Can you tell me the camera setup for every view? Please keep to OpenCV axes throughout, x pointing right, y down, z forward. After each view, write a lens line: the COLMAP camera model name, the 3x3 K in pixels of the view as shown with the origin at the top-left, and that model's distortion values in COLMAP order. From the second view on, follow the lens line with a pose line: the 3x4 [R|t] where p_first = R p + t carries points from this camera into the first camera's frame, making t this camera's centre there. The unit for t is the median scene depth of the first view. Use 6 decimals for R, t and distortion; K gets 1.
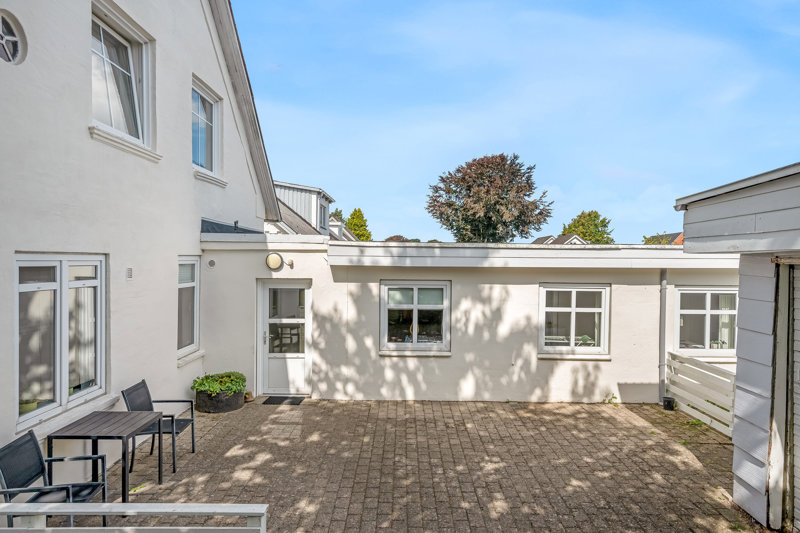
lens RADIAL K [[504.8, 0, 401.0], [0, 504.8, 266.1], [0, 0, 1]] dist [0.008724, -0.000008]
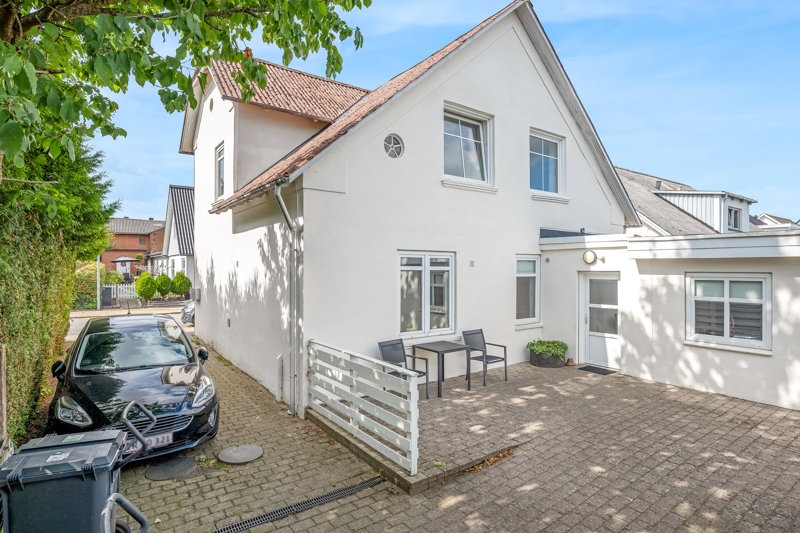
lens RADIAL K [[419.3, 0, 401.6], [0, 419.3, 267.1], [0, 0, 1]] dist [-0.004119, -0.001512]
pose [[0.587310, -0.007815, -0.809324, 0.317875], [-0.008483, 0.999839, -0.015810, 0.035589], [0.809318, 0.016151, 0.587149, 0.013725]]
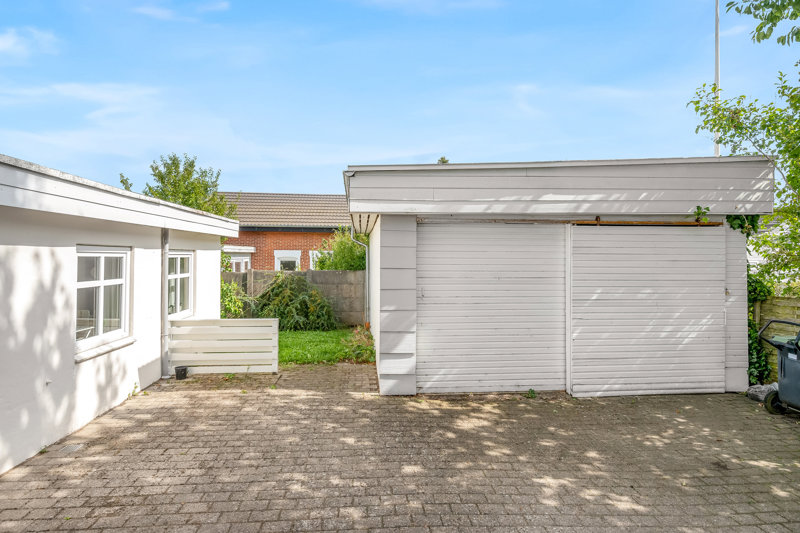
lens RADIAL K [[440.2, 0, 401.4], [0, 440.2, 261.4], [0, 0, 1]] dist [-0.003957, -0.001215]
pose [[-0.102564, -0.016862, 0.994584, -0.320114], [0.013350, 0.999743, 0.018326, 0.050159], [-0.994637, 0.015157, -0.102312, 0.643026]]
